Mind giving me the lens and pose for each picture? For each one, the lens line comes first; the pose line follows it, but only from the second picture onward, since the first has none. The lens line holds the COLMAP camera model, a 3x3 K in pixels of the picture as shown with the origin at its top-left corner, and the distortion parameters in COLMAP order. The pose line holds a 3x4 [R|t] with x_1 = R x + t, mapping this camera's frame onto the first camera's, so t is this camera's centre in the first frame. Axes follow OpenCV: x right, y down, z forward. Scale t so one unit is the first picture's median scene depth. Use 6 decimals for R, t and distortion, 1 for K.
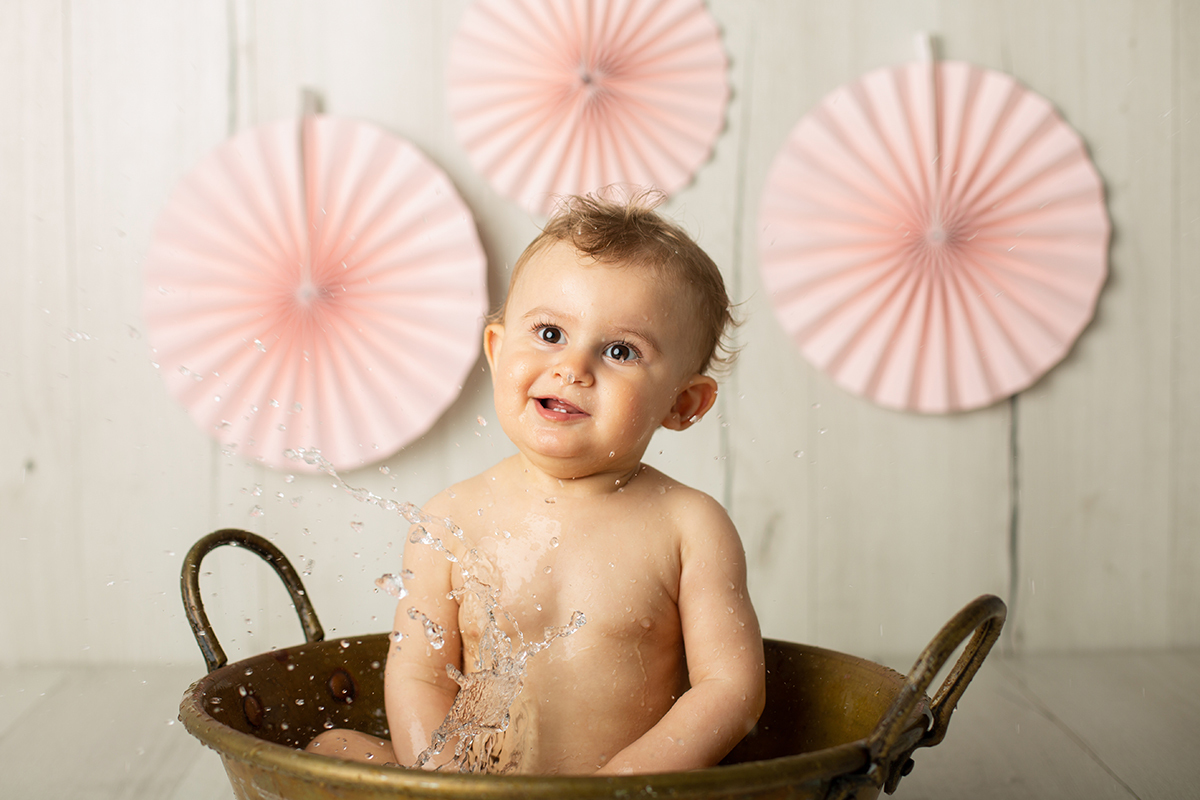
lens RADIAL K [[1798.9, 0, 600.0], [0, 1798.9, 400.0], [0, 0, 1]] dist [0.067692, -0.036875]
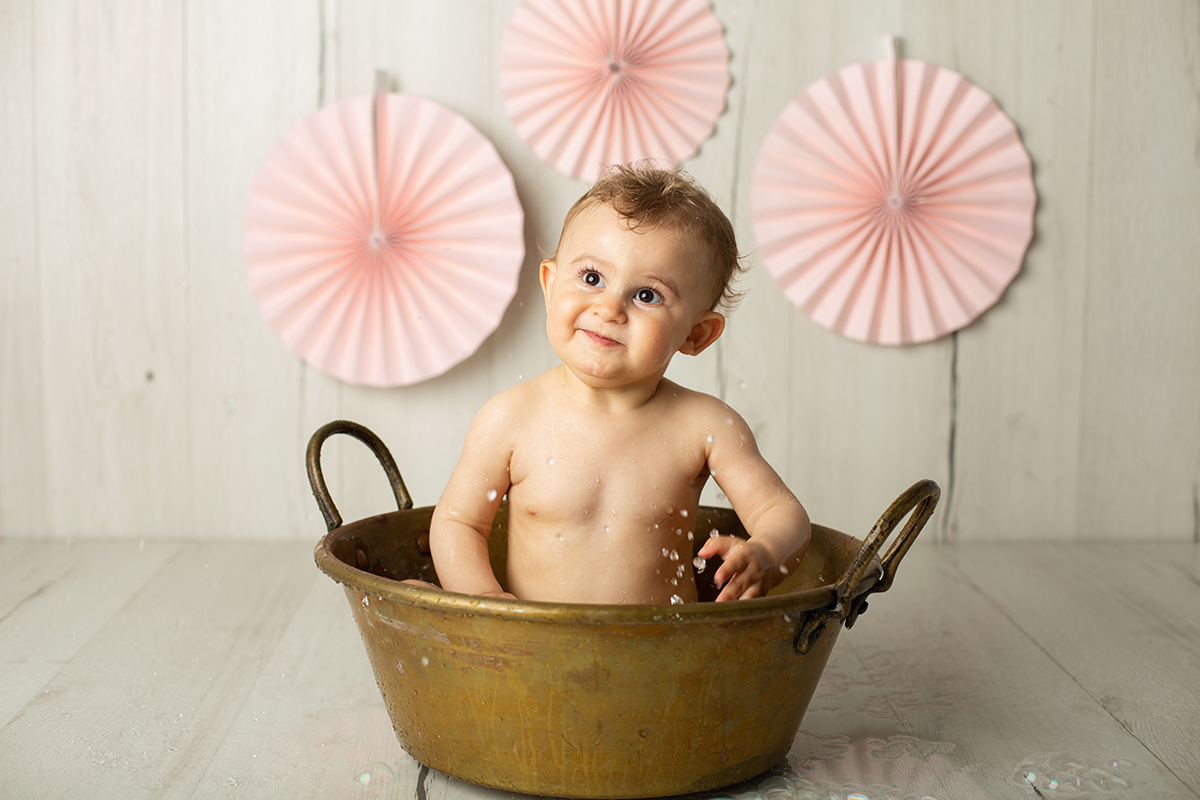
lens RADIAL K [[1798.9, 0, 600.0], [0, 1798.9, 400.0], [0, 0, 1]] dist [0.067692, -0.036875]
pose [[0.999604, 0.016620, 0.022694, -0.041082], [-0.017421, 0.999215, 0.035572, 0.003692], [-0.022085, -0.035953, 0.999109, -0.231238]]
